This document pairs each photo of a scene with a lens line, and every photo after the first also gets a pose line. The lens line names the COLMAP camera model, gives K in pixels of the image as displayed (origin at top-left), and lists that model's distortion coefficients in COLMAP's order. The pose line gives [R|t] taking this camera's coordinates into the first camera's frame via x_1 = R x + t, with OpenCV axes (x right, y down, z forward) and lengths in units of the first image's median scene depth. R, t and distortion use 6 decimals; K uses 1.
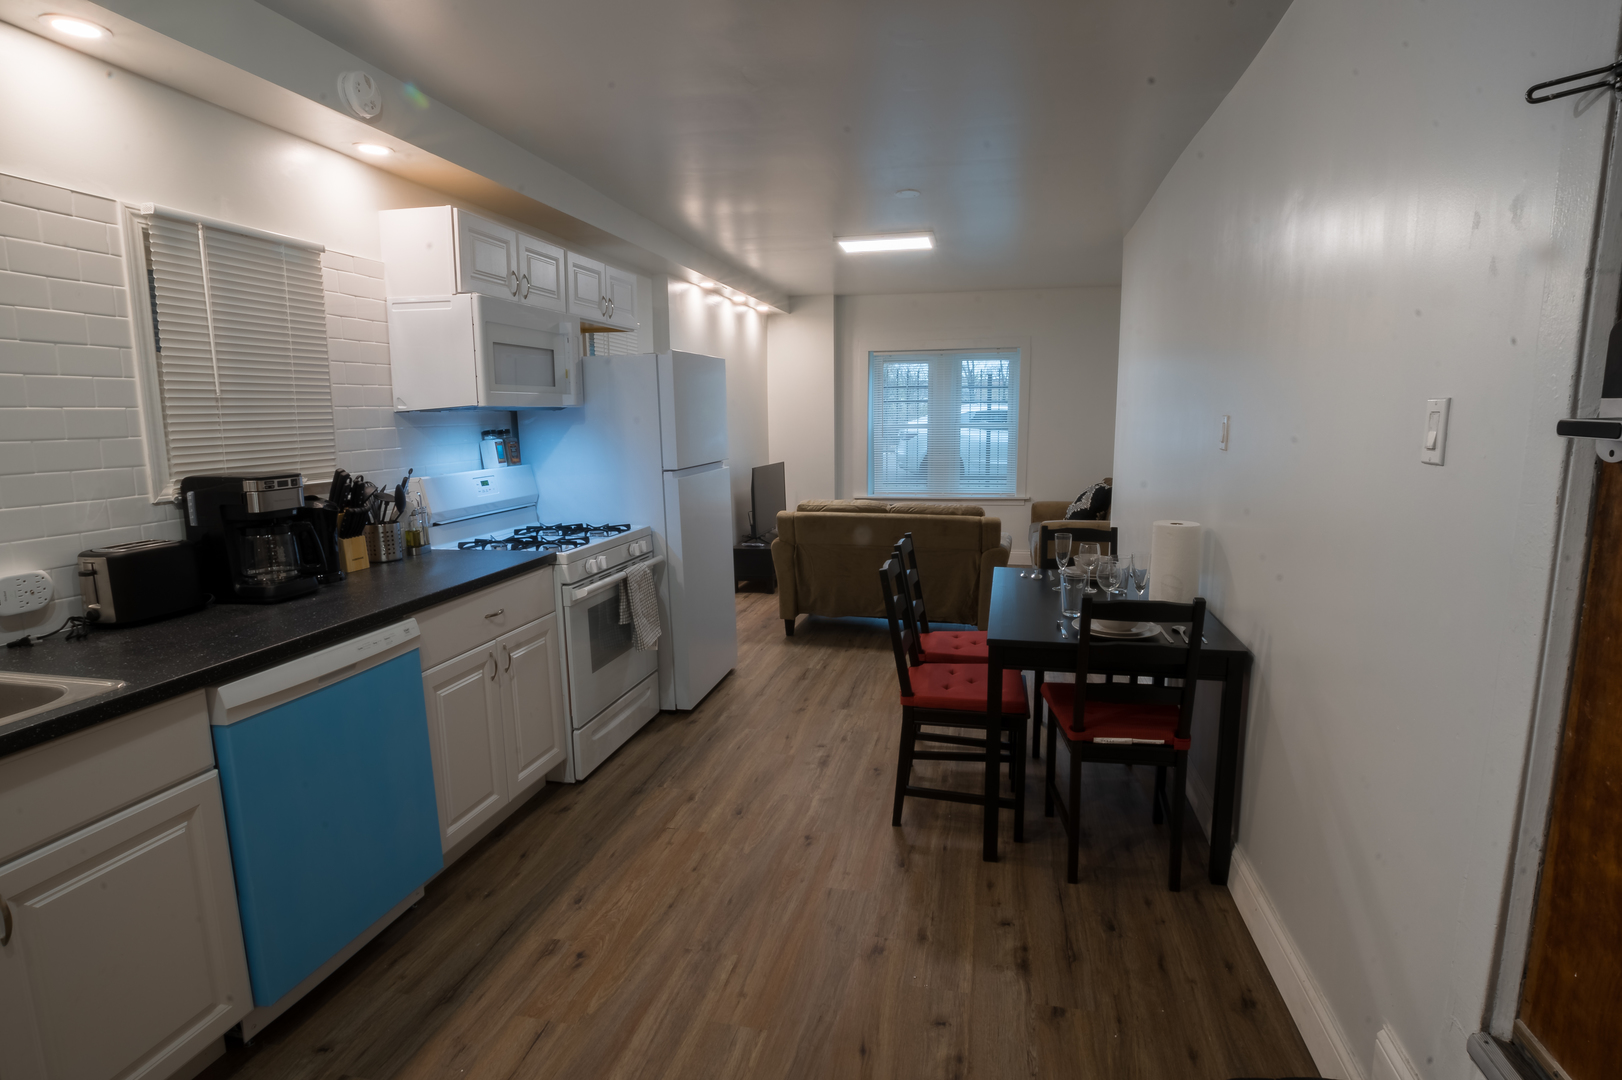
lens RADIAL K [[822.9, 0, 811.0], [0, 822.9, 540.0], [0, 0, 1]] dist [-0.024329, 0.000109]
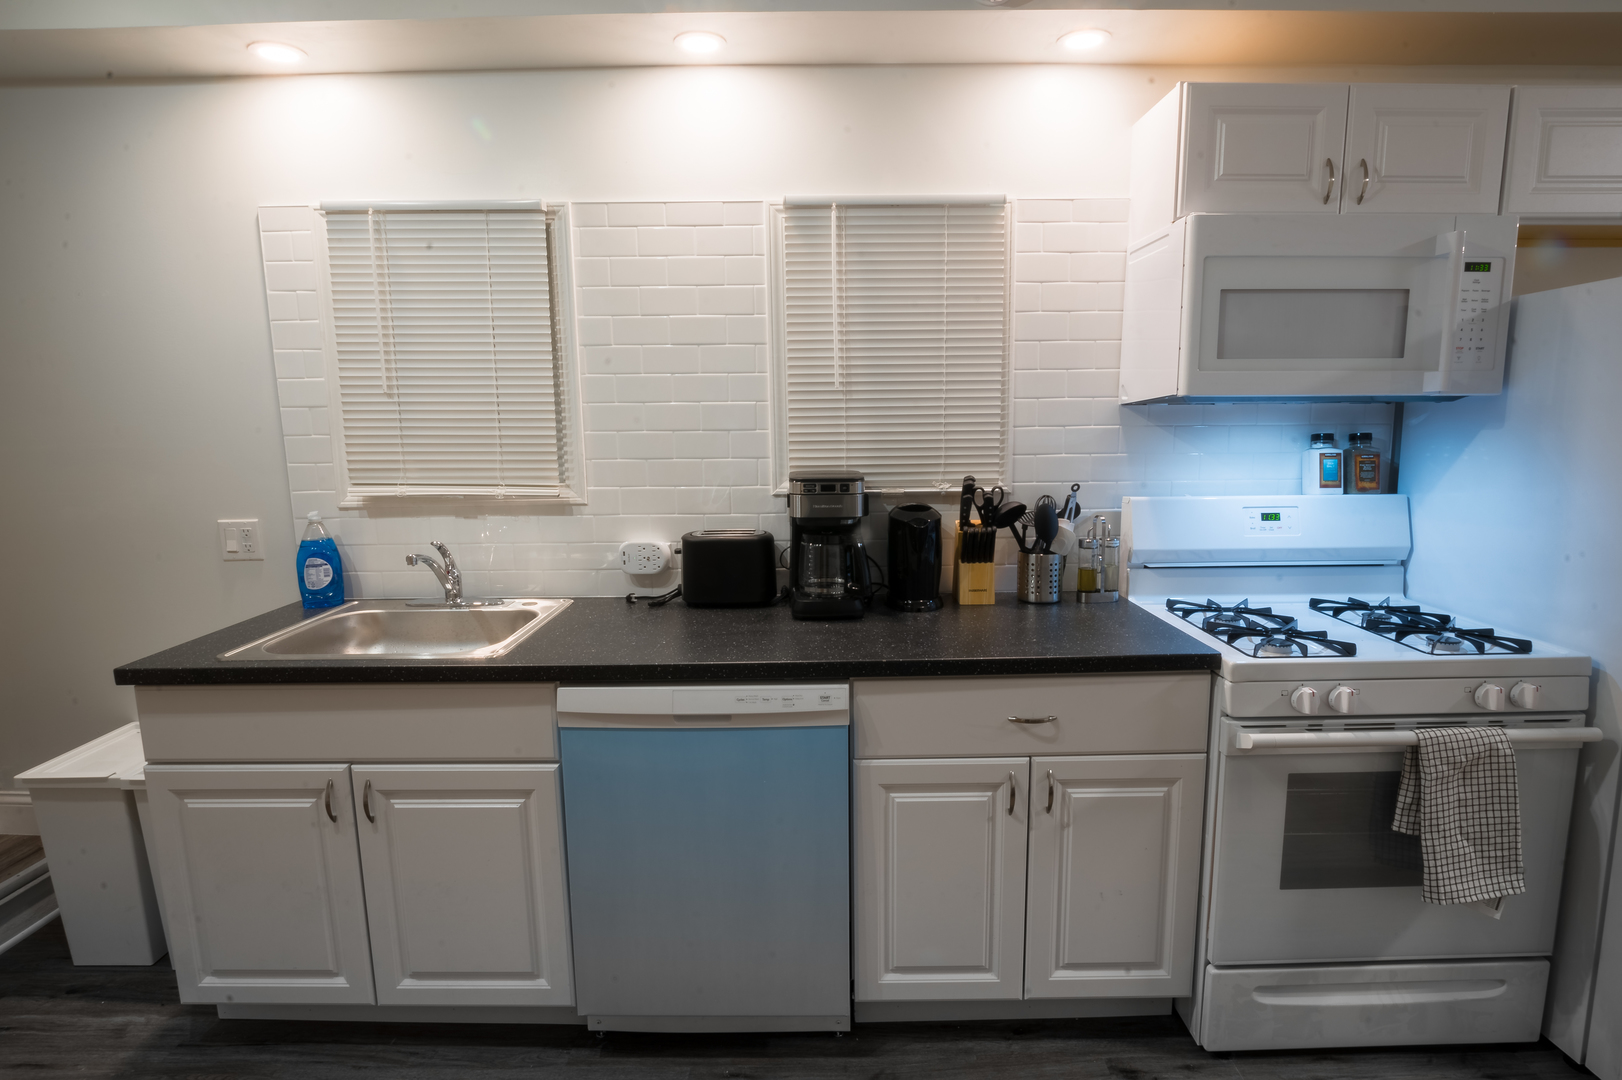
lens RADIAL K [[822.9, 0, 811.0], [0, 822.9, 540.0], [0, 0, 1]] dist [-0.024329, 0.000109]
pose [[0.224079, 0.154537, -0.962241, 0.160536], [-0.142740, 0.981904, 0.124455, -0.095672], [0.964061, 0.109463, 0.242083, 0.606468]]
